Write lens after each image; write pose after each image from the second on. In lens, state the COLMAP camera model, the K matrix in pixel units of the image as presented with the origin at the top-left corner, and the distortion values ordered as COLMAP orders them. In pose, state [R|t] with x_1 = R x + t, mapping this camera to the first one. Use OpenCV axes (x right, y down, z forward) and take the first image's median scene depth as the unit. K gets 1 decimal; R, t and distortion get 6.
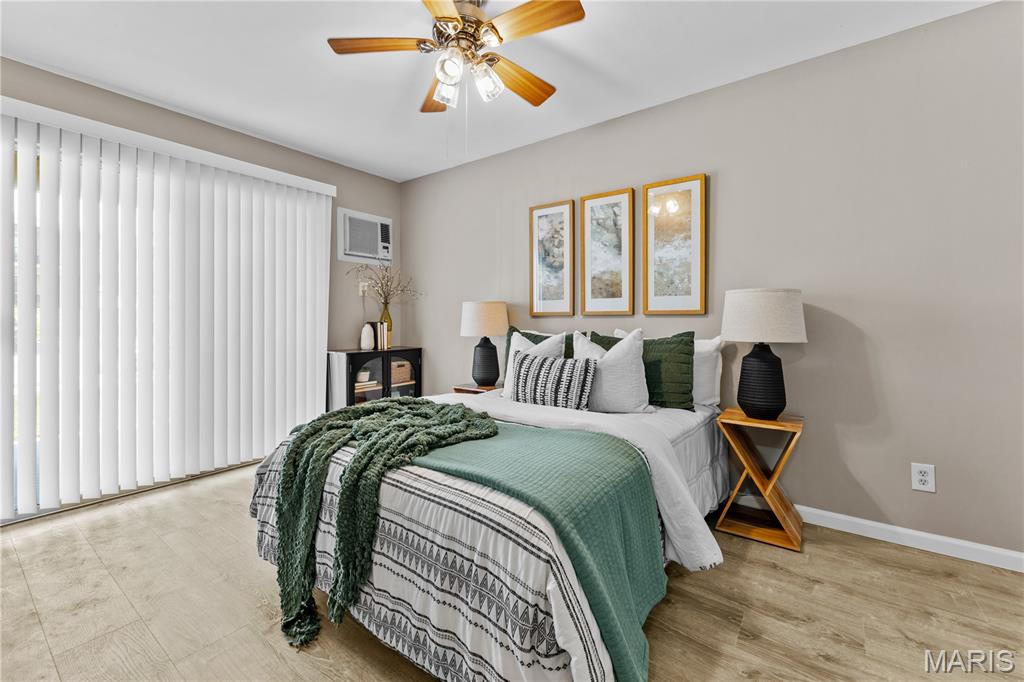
lens RADIAL K [[424.7, 0, 509.9], [0, 424.7, 329.5], [0, 0, 1]] dist [-0.001905, -0.000196]
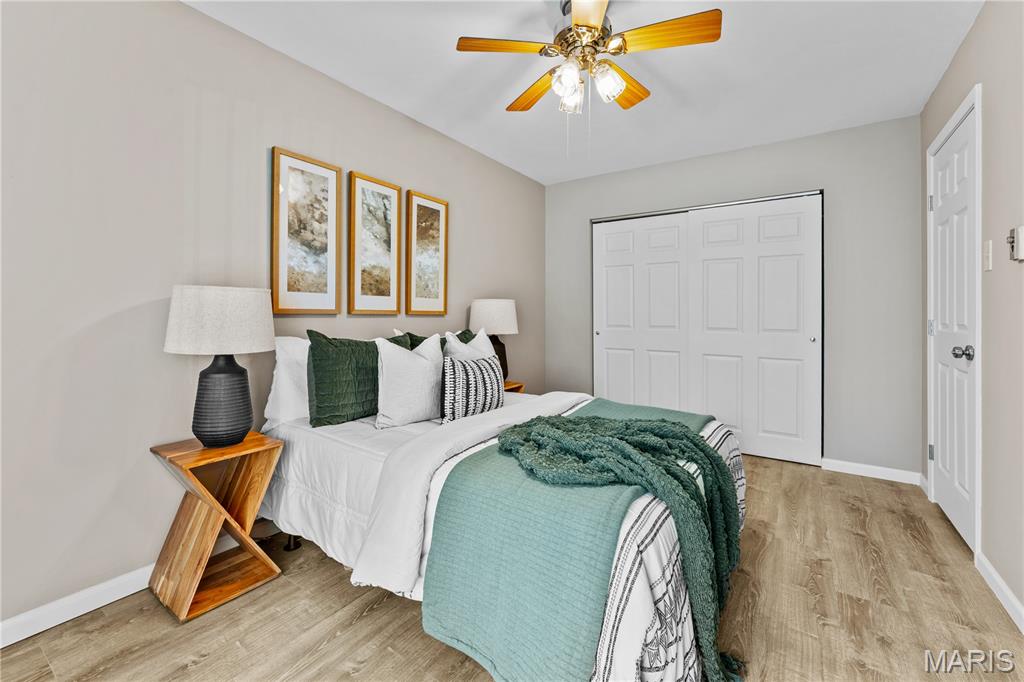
lens RADIAL K [[423.9, 0, 504.9], [0, 423.9, 324.0], [0, 0, 1]] dist [-0.003185, -0.000224]
pose [[-0.027801, -0.024269, 0.999319, -0.704328], [0.009286, 0.999656, 0.024535, -0.033651], [-0.999570, 0.009961, -0.027567, 0.768112]]
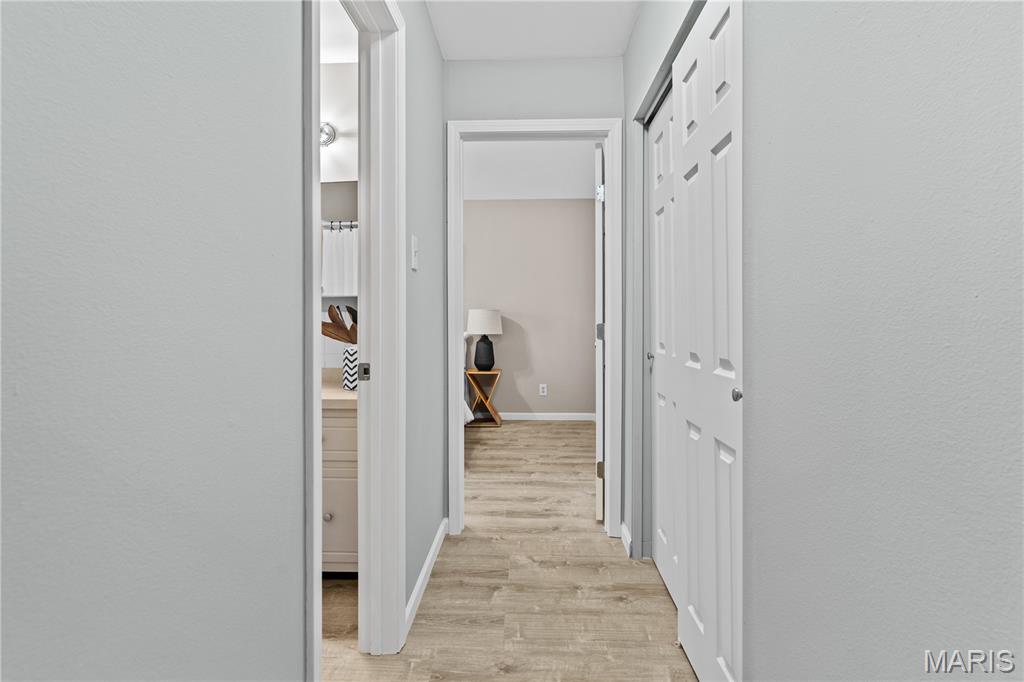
lens RADIAL K [[499.3, 0, 510.1], [0, 499.3, 308.3], [0, 0, 1]] dist [-0.001190, -0.000574]
pose [[0.827701, 0.016563, 0.560926, -0.528450], [0.006114, 0.999239, -0.038527, -0.002002], [-0.561137, 0.035318, 0.826969, -0.857184]]
